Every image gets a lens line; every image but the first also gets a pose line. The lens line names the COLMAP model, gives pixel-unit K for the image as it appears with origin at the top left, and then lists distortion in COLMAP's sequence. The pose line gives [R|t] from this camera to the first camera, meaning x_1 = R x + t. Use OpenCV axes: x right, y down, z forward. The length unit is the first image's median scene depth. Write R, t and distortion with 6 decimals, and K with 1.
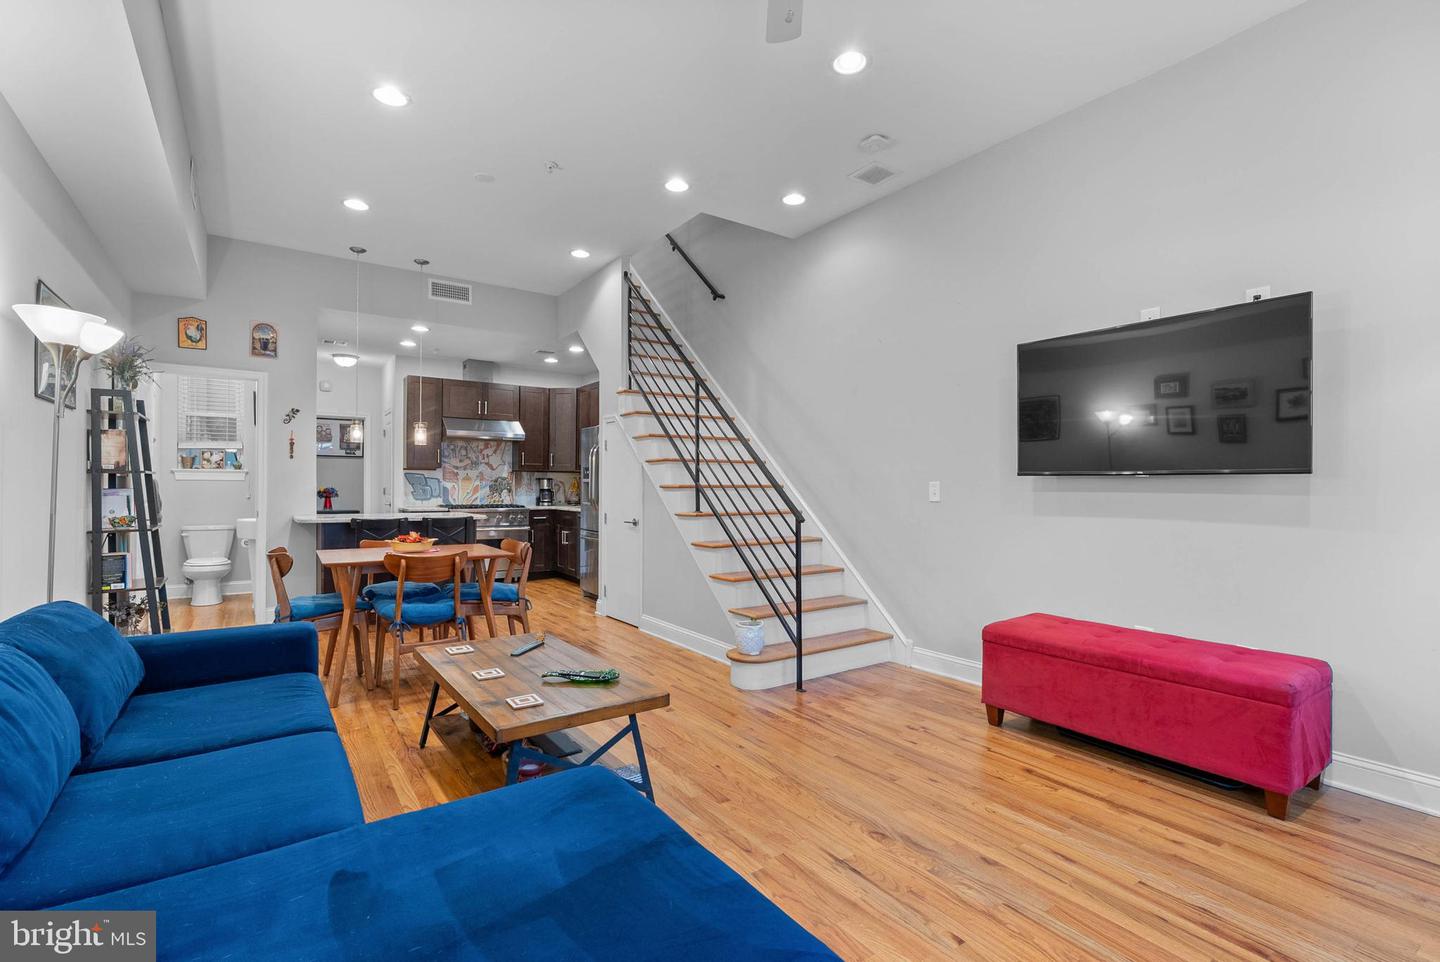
lens RADIAL K [[653.9, 0, 718.6], [0, 653.9, 489.3], [0, 0, 1]] dist [-0.003694, -0.000443]
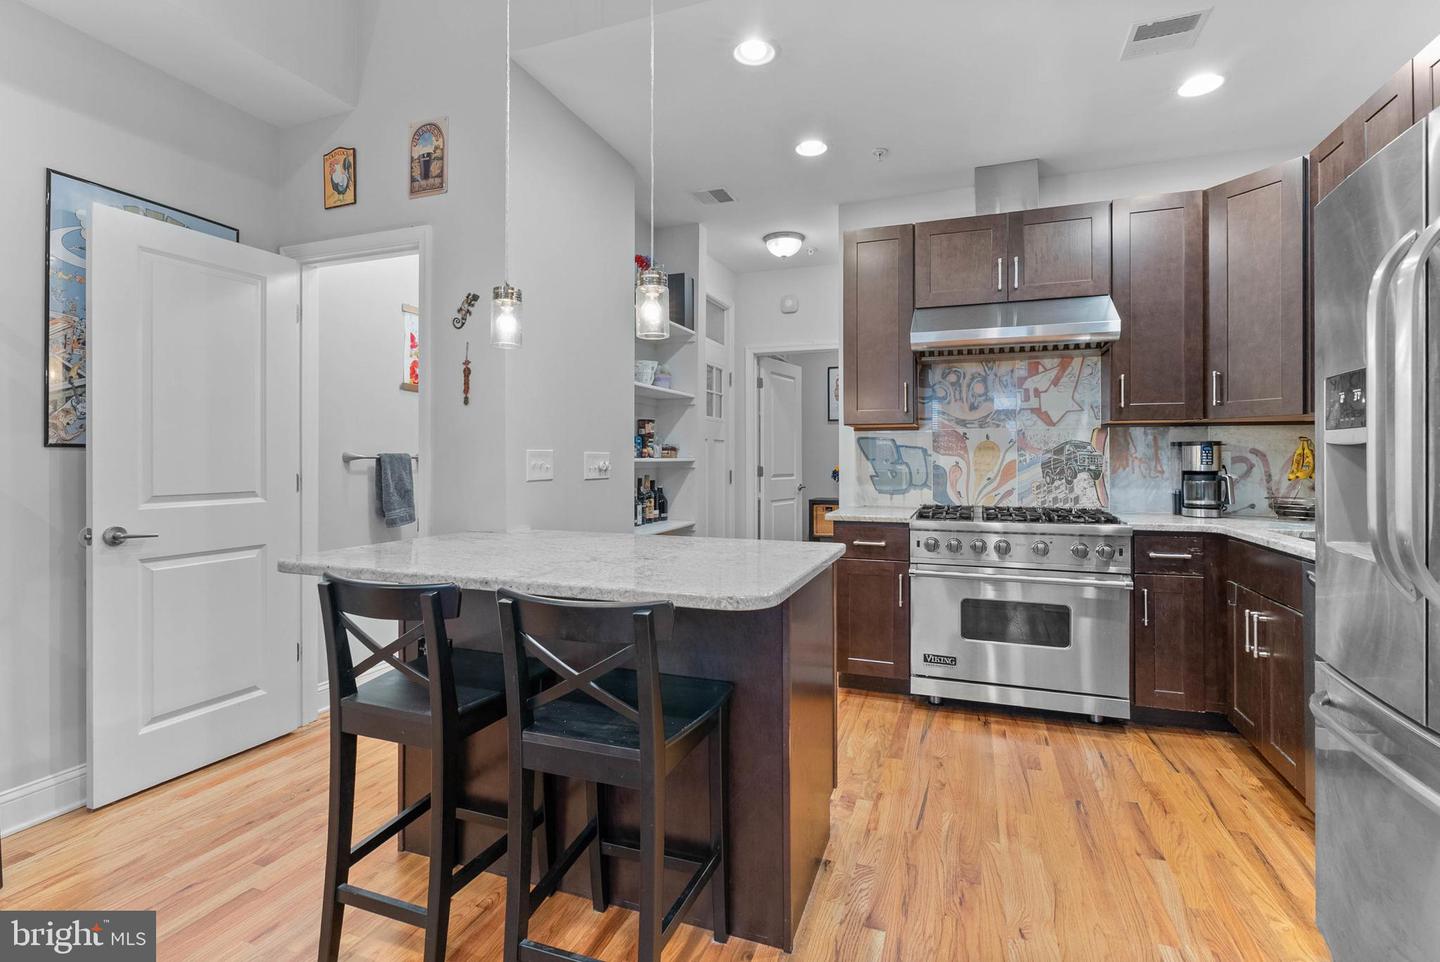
lens RADIAL K [[658.4, 0, 724.6], [0, 658.4, 454.2], [0, 0, 1]] dist [-0.009999, 0.000106]
pose [[0.571705, -0.013055, -0.820355, -0.183379], [-0.000798, 0.999864, -0.016468, -0.005738], [0.820459, 0.010069, 0.571617, 0.902983]]
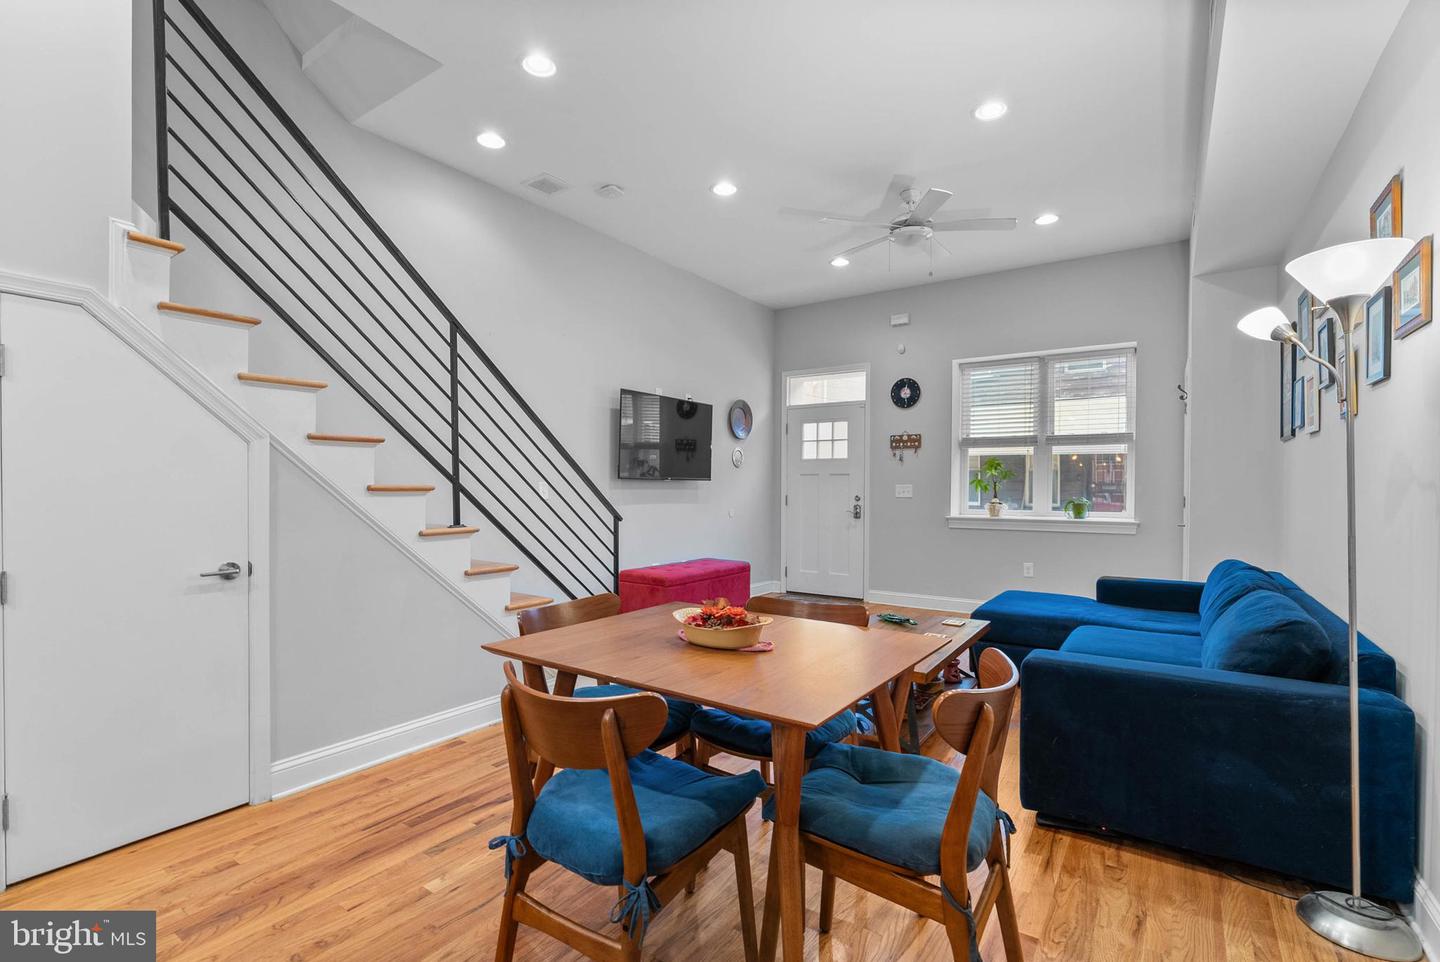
lens RADIAL K [[663.9, 0, 721.4], [0, 663.9, 500.6], [0, 0, 1]] dist [0.000383, -0.000079]
pose [[-0.353827, -0.025153, 0.934973, -0.648859], [-0.000223, 0.999641, 0.026809, -0.008192], [-0.935311, 0.009277, -0.353705, 0.846641]]
